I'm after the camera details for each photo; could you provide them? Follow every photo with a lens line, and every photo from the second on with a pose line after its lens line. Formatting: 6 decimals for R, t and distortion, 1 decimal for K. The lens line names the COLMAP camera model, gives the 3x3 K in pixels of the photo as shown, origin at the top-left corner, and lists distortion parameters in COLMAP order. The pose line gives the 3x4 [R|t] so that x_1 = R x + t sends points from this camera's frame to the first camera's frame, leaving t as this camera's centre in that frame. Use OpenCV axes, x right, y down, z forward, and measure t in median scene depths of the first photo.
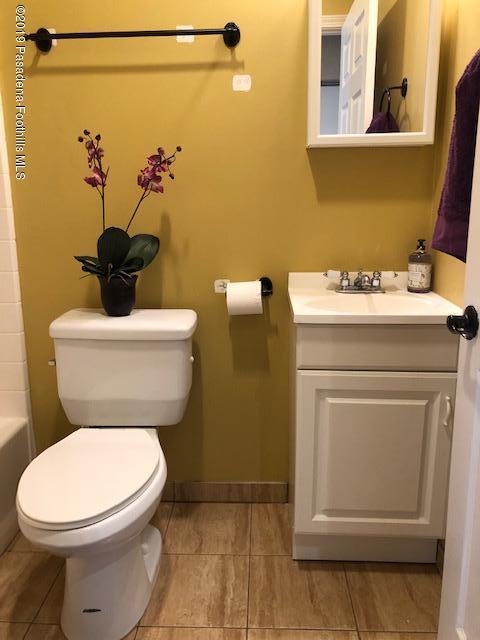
lens RADIAL K [[527.2, 0, 240.2], [0, 527.2, 318.7], [0, 0, 1]] dist [0.026400, -0.020843]
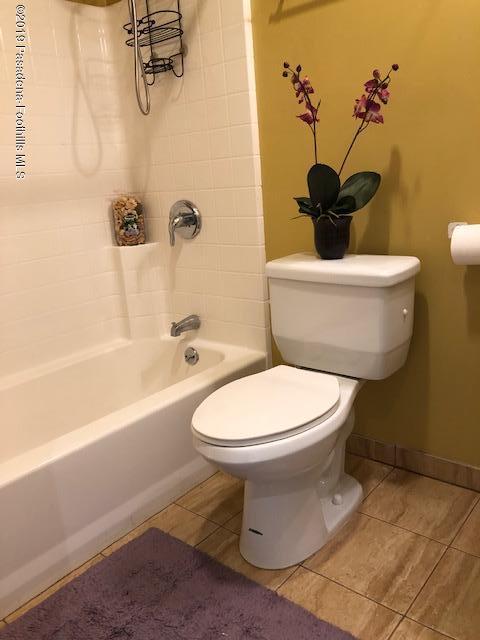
lens RADIAL K [[527.2, 0, 240.3], [0, 527.2, 317.5], [0, 0, 1]] dist [0.026400, -0.020843]
pose [[0.787242, 0.105877, -0.607486, 0.245760], [-0.067383, 0.994020, 0.085923, 0.029983], [0.612951, -0.026708, 0.789669, 0.132494]]
